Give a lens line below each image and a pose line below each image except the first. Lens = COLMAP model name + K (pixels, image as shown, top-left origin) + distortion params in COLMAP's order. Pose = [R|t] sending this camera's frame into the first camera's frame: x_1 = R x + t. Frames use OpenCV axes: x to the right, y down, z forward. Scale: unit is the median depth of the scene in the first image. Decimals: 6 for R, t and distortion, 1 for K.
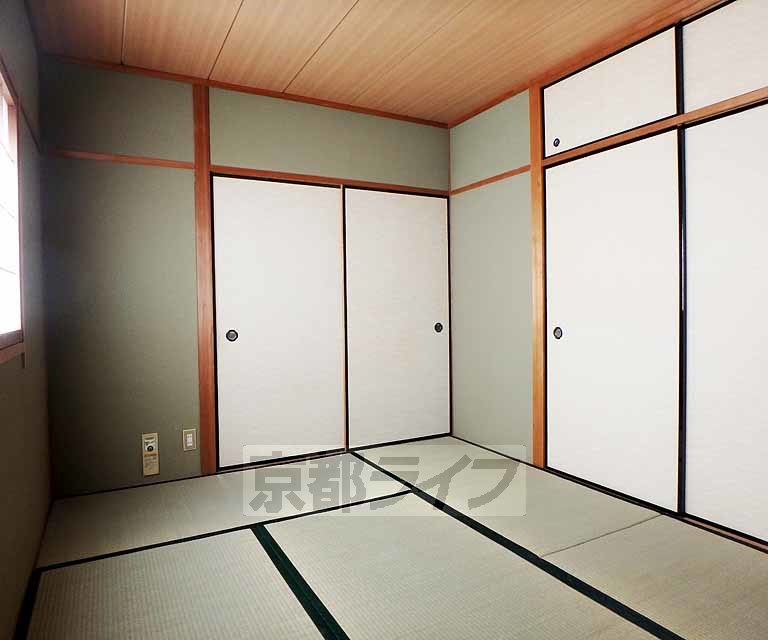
lens RADIAL K [[531.0, 0, 386.0], [0, 531.0, 315.9], [0, 0, 1]] dist [-0.002034, 0.000133]
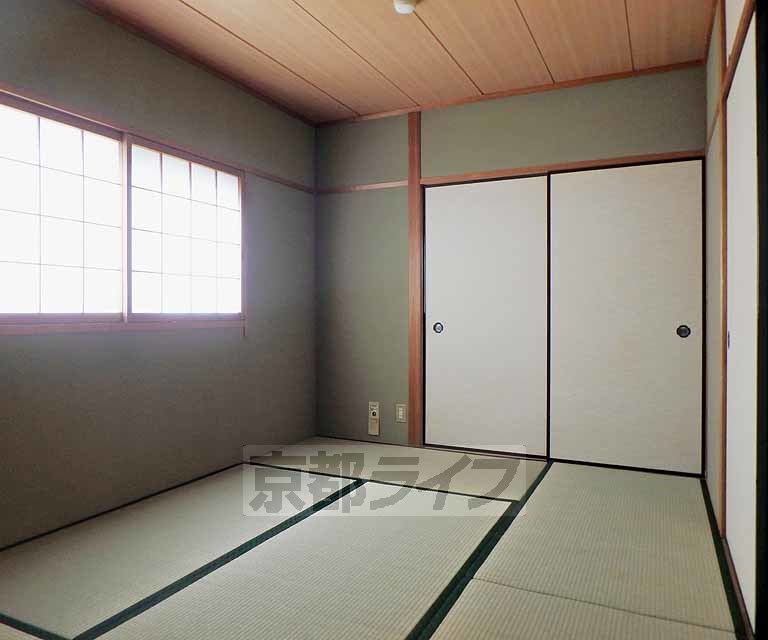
lens RADIAL K [[566.9, 0, 384.0], [0, 566.9, 320.0], [0, 0, 1]] dist [-0.011926, -0.003566]
pose [[0.582375, 0.025602, -0.812517, 0.631827], [-0.029096, 0.999520, 0.010639, 0.012104], [0.812400, 0.017445, 0.582840, 0.222349]]
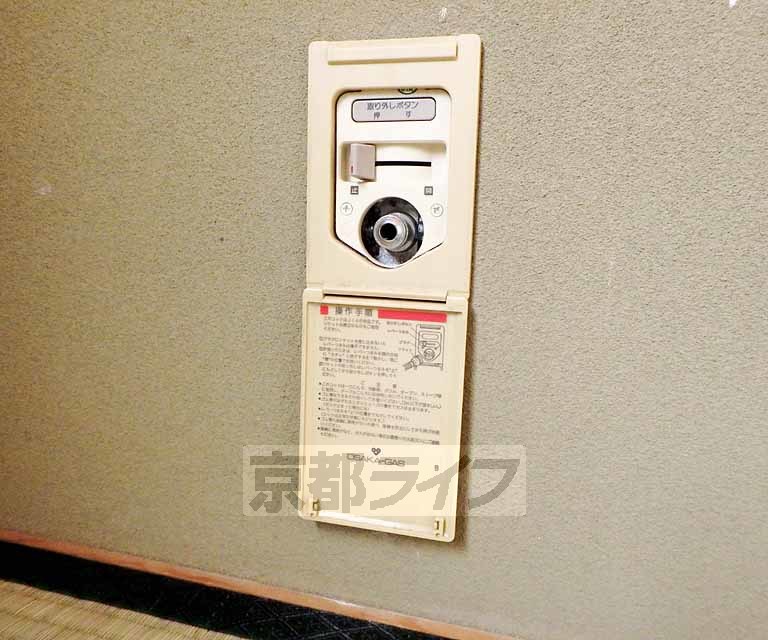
lens RADIAL K [[566.9, 0, 384.0], [0, 566.9, 320.0], [0, 0, 1]] dist [-0.011926, -0.003566]
pose [[0.723765, 0.145060, -0.674627, -0.369164], [-0.054654, 0.986634, 0.153515, 0.241099], [0.687879, -0.074238, 0.722019, 0.900172]]
